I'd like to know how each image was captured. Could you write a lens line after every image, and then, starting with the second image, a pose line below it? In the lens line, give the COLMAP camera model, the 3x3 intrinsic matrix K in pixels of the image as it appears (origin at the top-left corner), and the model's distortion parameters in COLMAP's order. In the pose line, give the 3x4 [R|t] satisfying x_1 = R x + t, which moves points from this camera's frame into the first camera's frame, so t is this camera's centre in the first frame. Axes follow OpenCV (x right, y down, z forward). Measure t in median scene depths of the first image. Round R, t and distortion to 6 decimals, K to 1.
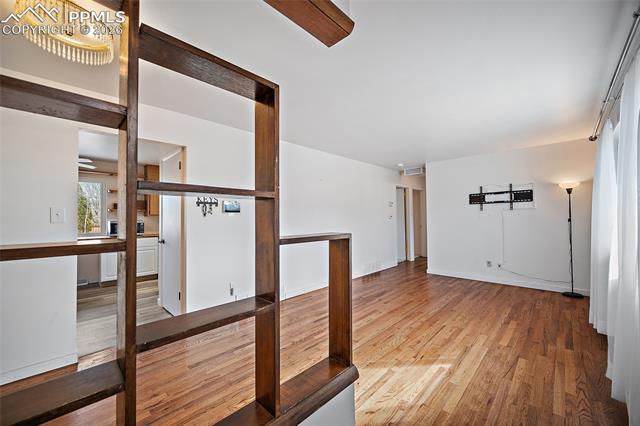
lens RADIAL K [[254.5, 0, 314.2], [0, 254.5, 215.1], [0, 0, 1]] dist [-0.000499, -0.000170]
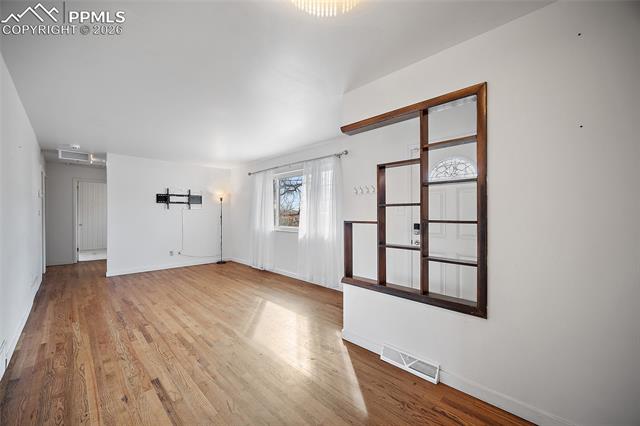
lens RADIAL K [[254.5, 0, 316.3], [0, 254.5, 216.7], [0, 0, 1]] dist [-0.000499, -0.000170]
pose [[0.003487, 0.003759, 0.999987, -0.669675], [-0.012217, 0.999918, -0.003717, 0.017894], [-0.999919, -0.012204, 0.003532, 0.401065]]
